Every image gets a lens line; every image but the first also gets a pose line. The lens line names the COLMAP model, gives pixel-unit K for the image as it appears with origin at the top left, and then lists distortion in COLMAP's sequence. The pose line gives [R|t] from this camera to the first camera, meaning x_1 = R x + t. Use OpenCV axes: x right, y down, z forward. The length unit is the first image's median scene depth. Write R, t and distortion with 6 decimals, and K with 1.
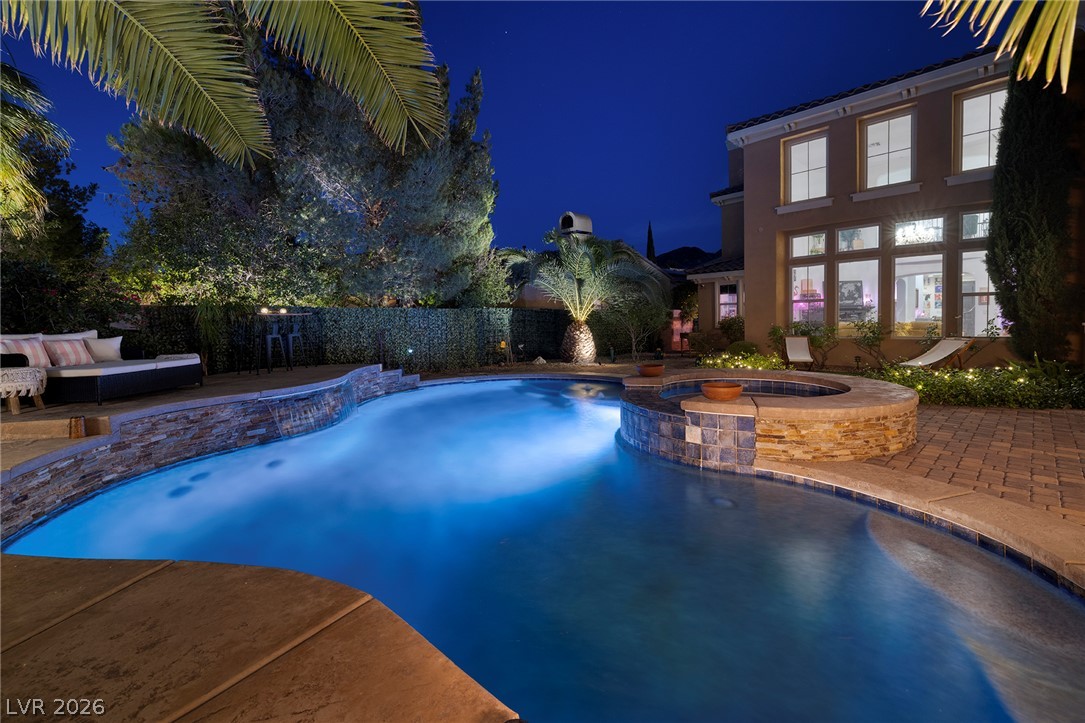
lens RADIAL K [[468.1, 0, 547.4], [0, 468.1, 327.1], [0, 0, 1]] dist [0.000682, 0.000103]
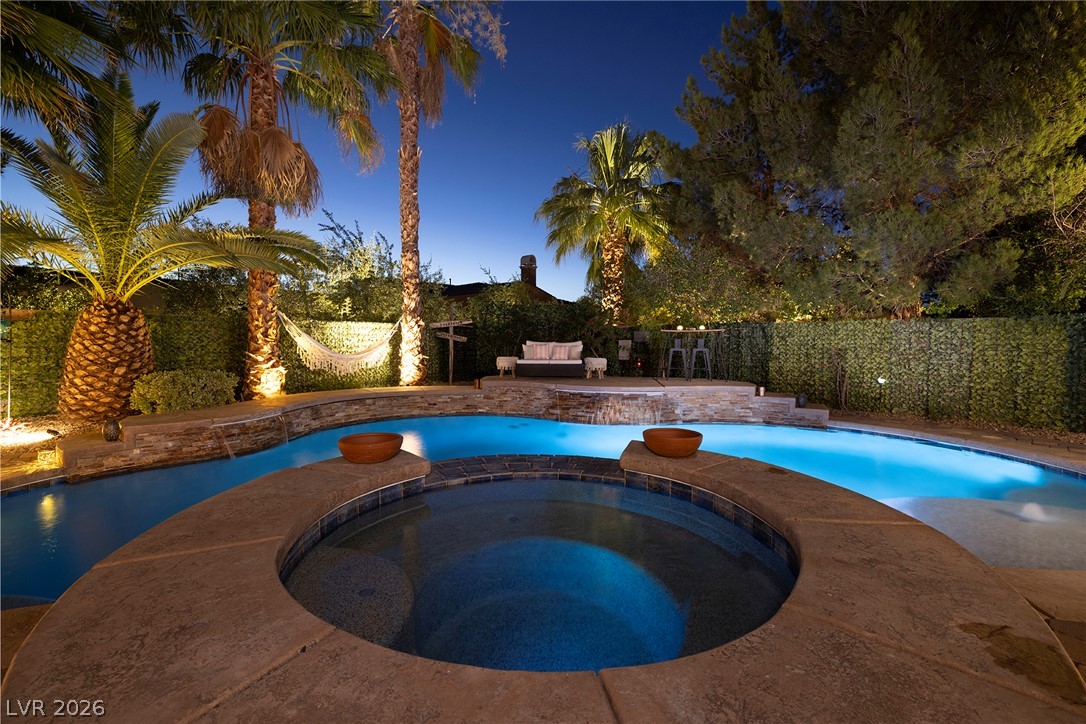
lens RADIAL K [[453.2, 0, 542.7], [0, 453.2, 355.6], [0, 0, 1]] dist [0.000289, -0.000068]
pose [[-0.040239, 0.049166, -0.997980, 0.488090], [-0.017946, 0.998592, 0.049919, -0.014306], [0.999029, 0.019919, -0.039300, 0.614714]]
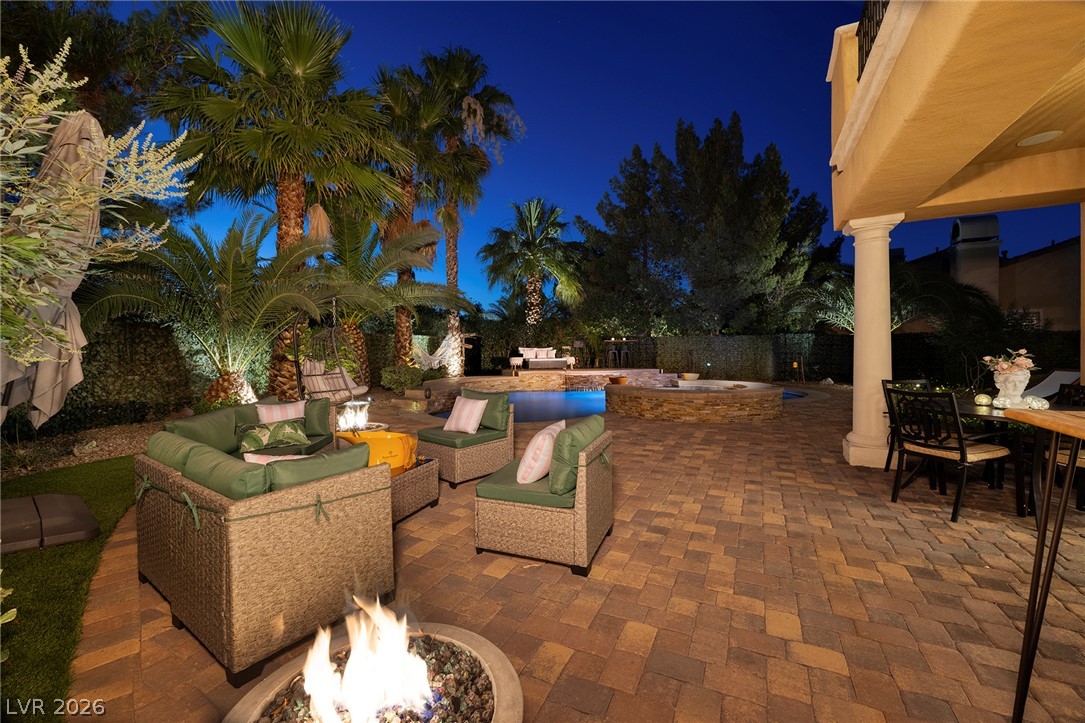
lens RADIAL K [[452.8, 0, 542.2], [0, 452.8, 355.1], [0, 0, 1]] dist [0.000289, -0.000068]
pose [[0.353843, 0.030136, -0.934819, 1.042656], [-0.014982, 0.999535, 0.026551, -0.011643], [0.935185, 0.004611, 0.354130, -0.014560]]
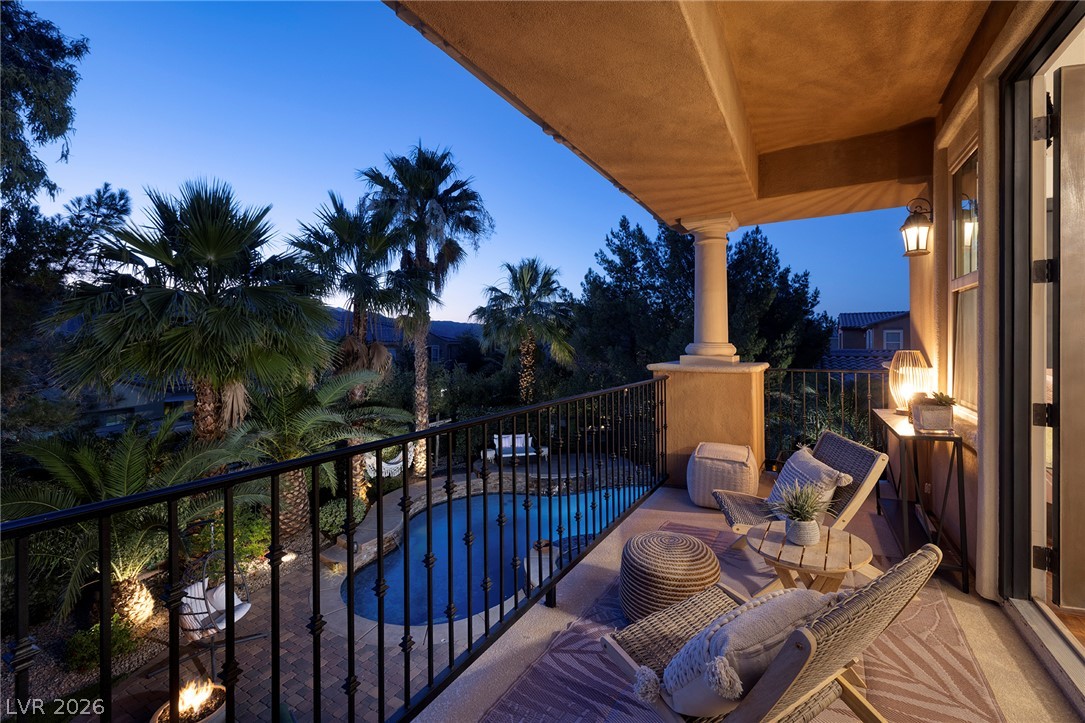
lens RADIAL K [[459.4, 0, 558.3], [0, 459.4, 340.8], [0, 0, 1]] dist [0.000383, 0.000053]
pose [[0.306152, 0.011336, -0.951915, 1.101780], [-0.019843, 0.999788, 0.005525, -0.369083], [0.951776, 0.017198, 0.306312, 0.216207]]
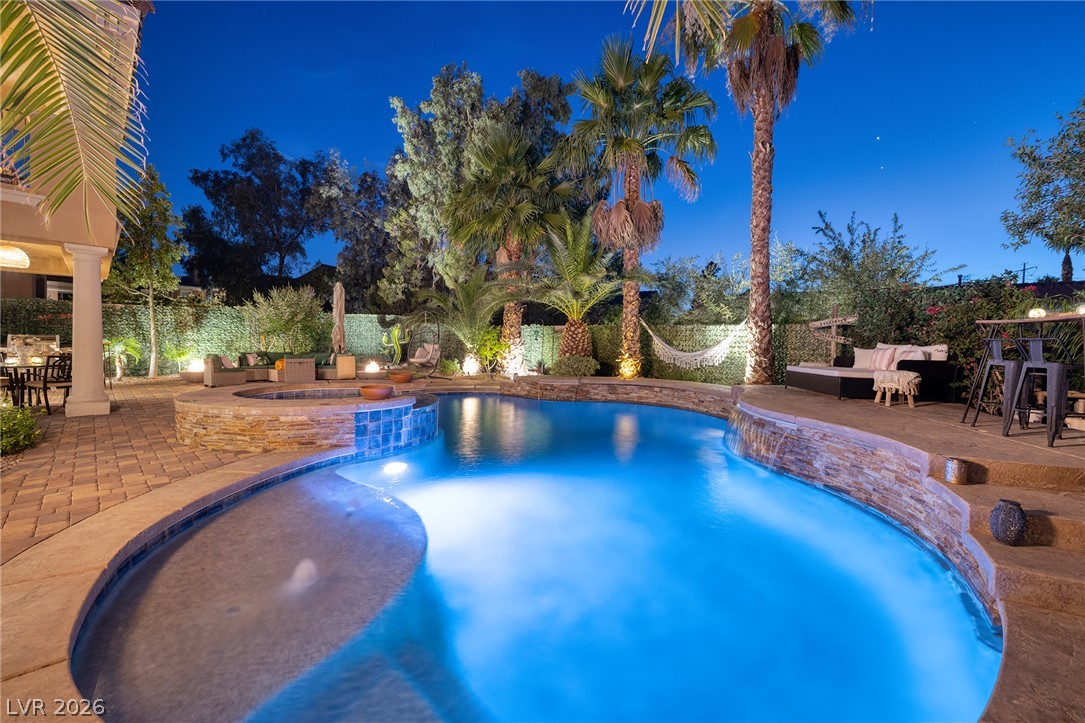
lens RADIAL K [[452.8, 0, 542.2], [0, 452.8, 355.1], [0, 0, 1]] dist [0.000289, -0.000068]
pose [[-0.999787, 0.007060, -0.019391, -0.051046], [0.006049, 0.998645, 0.051688, -0.016356], [0.019729, 0.051559, -0.998475, 1.300836]]
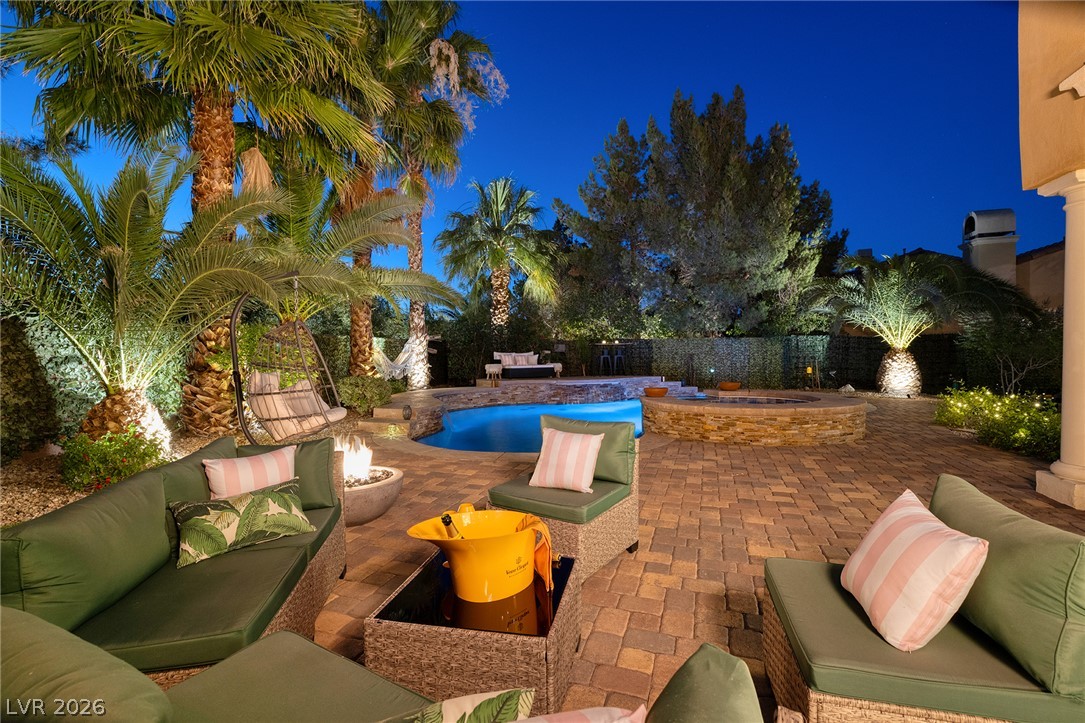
lens RADIAL K [[490.0, 0, 542.5], [0, 490.0, 361.5], [0, 0, 1]] dist [0.000953, -0.000140]
pose [[0.466932, 0.027871, -0.883854, 0.838459], [-0.011767, 0.999611, 0.025305, -0.005086], [0.884215, -0.001415, 0.467078, -0.079600]]
